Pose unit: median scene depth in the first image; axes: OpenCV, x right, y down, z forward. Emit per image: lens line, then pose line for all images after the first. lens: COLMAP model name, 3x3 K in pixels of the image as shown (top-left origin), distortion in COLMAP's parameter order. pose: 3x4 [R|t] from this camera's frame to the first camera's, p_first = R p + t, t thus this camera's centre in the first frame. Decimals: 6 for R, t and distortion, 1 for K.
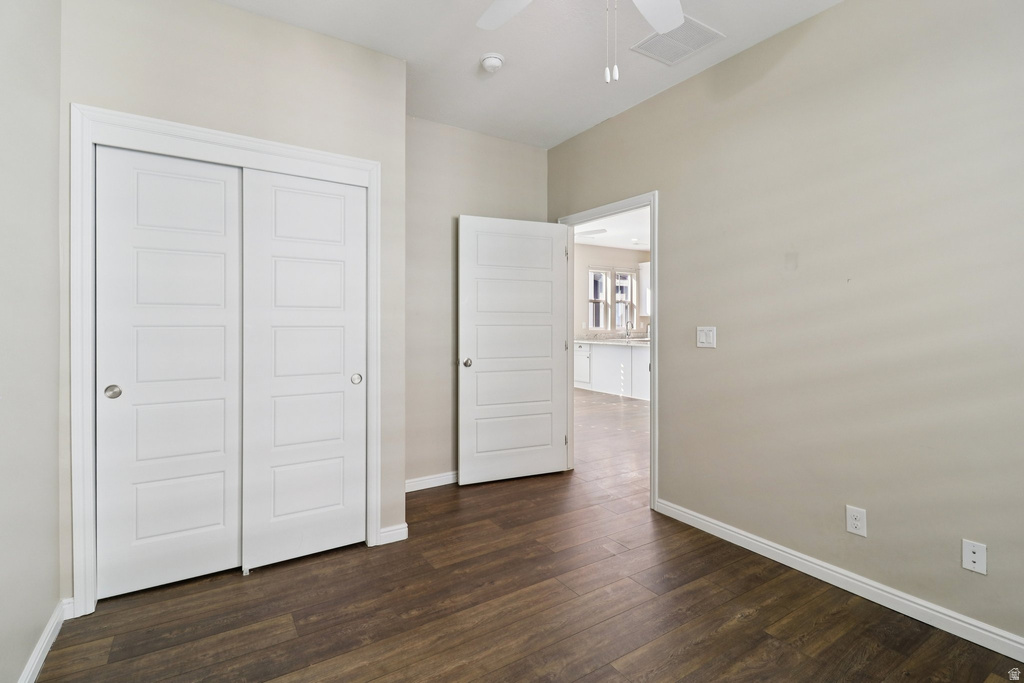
lens RADIAL K [[481.2, 0, 511.5], [0, 481.2, 333.0], [0, 0, 1]] dist [0.019754, -0.007341]
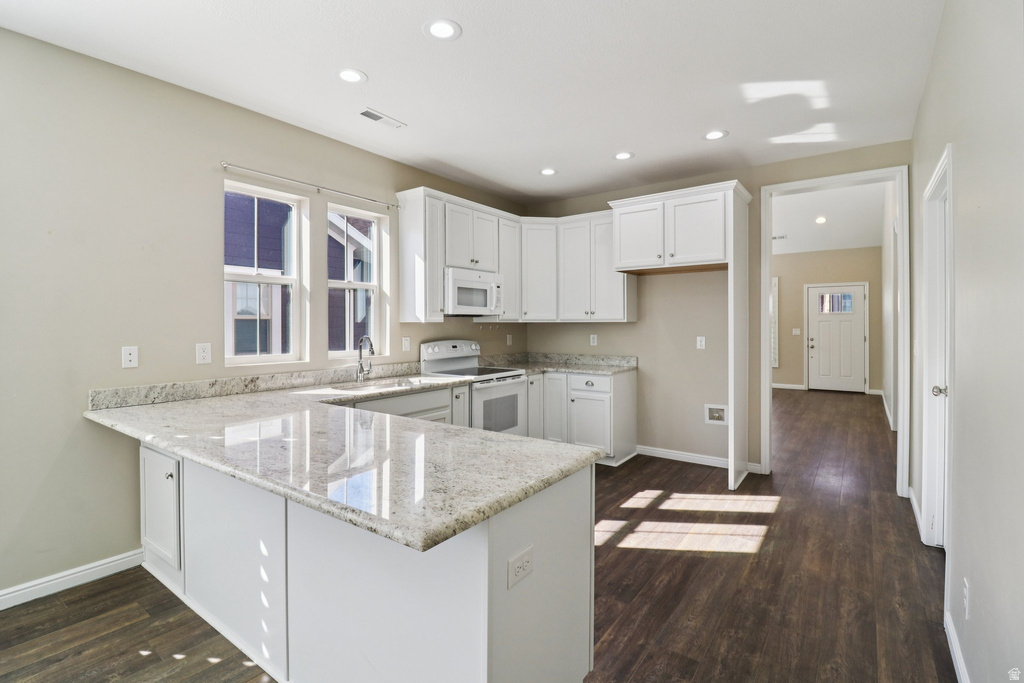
lens RADIAL K [[481.2, 0, 500.5], [0, 481.2, 326.2], [0, 0, 1]] dist [0.019754, -0.007341]
pose [[0.939797, -0.002783, 0.341723, 0.211210], [0.009323, 0.999803, -0.017497, -0.024645], [-0.341607, 0.019629, 0.939638, 0.600120]]
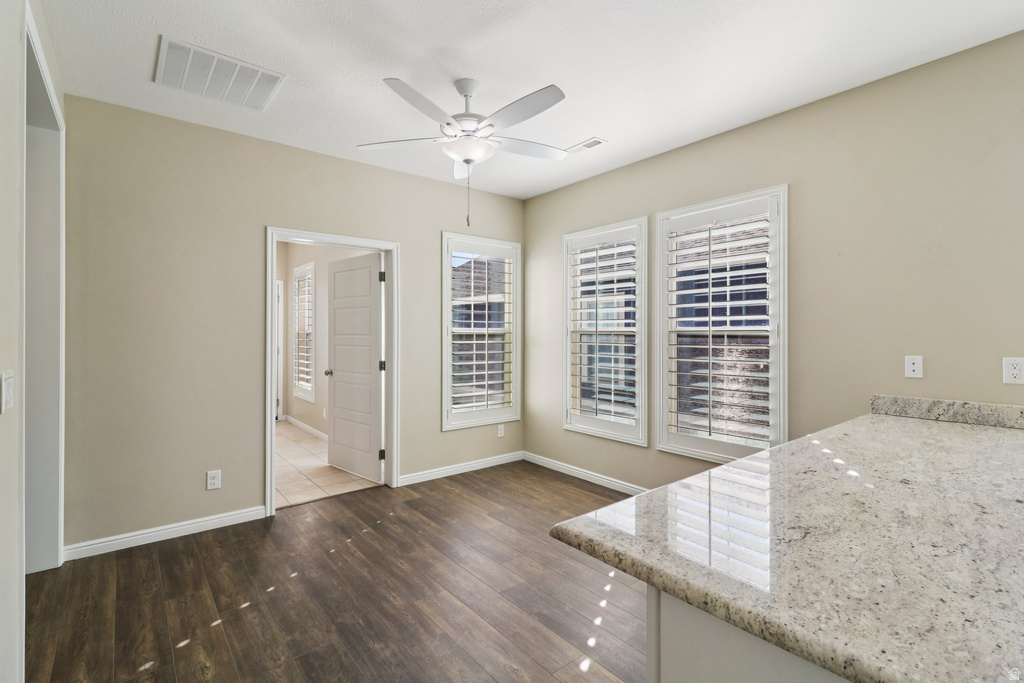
lens RADIAL K [[481.2, 0, 516.4], [0, 481.2, 334.8], [0, 0, 1]] dist [0.019754, -0.007341]
pose [[0.102597, 0.002052, -0.994721, 0.345224], [-0.026576, 0.999647, -0.000678, -0.025380], [0.994368, 0.026505, 0.102615, 0.684639]]
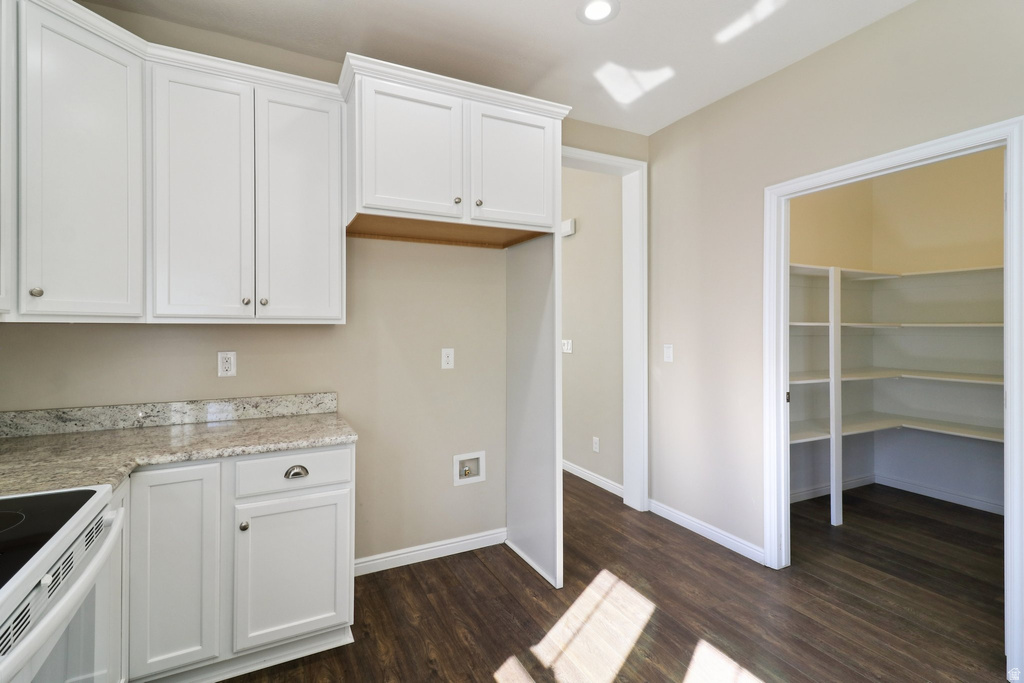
lens RADIAL K [[481.2, 0, 512.2], [0, 481.2, 327.3], [0, 0, 1]] dist [0.019754, -0.007341]
pose [[0.105700, 0.000446, 0.994398, 0.268585], [0.022110, 0.999752, -0.002799, -0.032028], [-0.994152, 0.022282, 0.105664, 0.901471]]
